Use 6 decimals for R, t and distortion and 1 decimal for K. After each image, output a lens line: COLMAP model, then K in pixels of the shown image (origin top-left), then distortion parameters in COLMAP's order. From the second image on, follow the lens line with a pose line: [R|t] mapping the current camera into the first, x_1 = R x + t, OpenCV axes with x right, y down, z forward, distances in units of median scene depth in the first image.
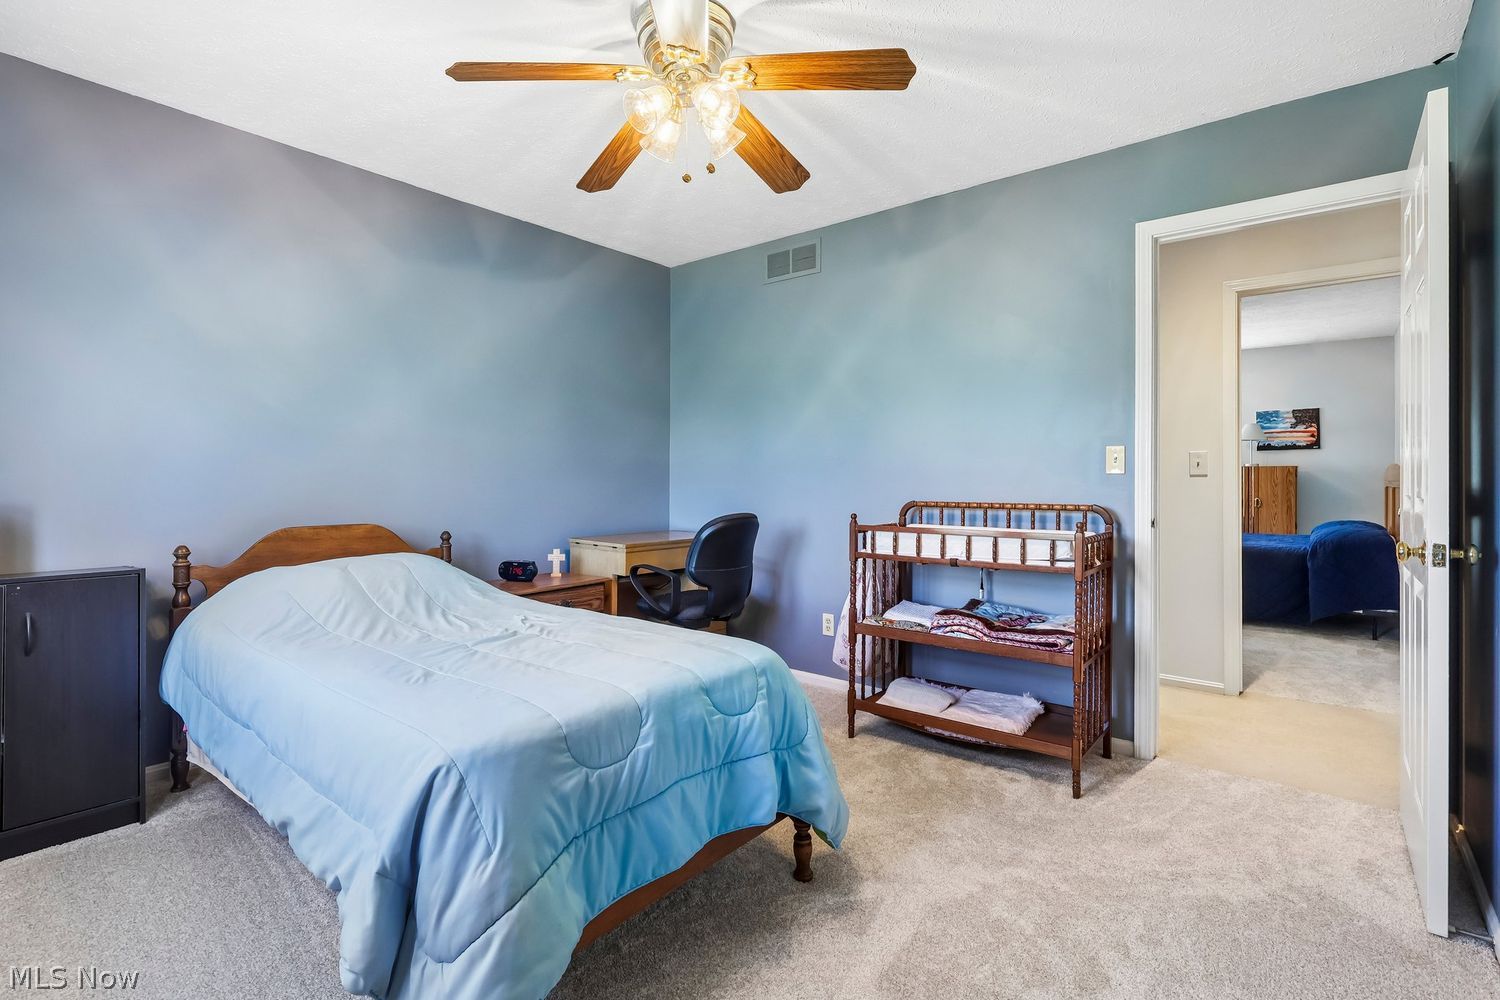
lens RADIAL K [[700.5, 0, 750.0], [0, 700.5, 479.2], [0, 0, 1]] dist [-0.000539, 0.000185]
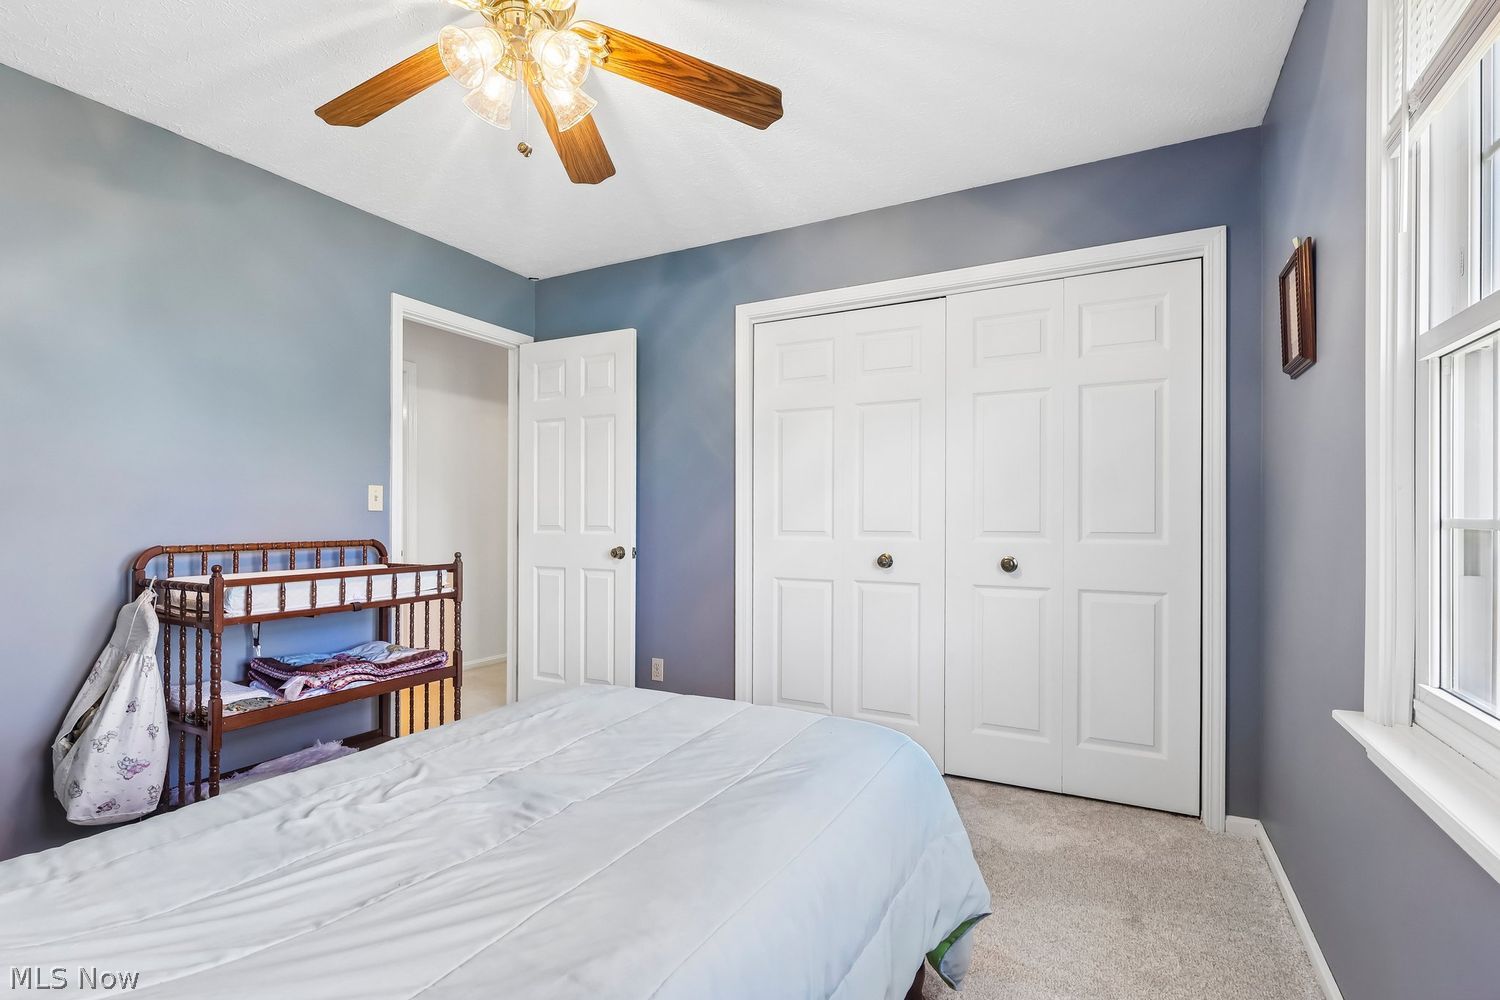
lens RADIAL K [[722.8, 0, 752.8], [0, 722.8, 518.0], [0, 0, 1]] dist [-0.000585, 0.000096]
pose [[-0.187946, -0.000831, 0.982179, -0.706810], [0.000269, 1.000000, 0.000897, 0.002341], [-0.982179, 0.000433, -0.187946, 0.635844]]
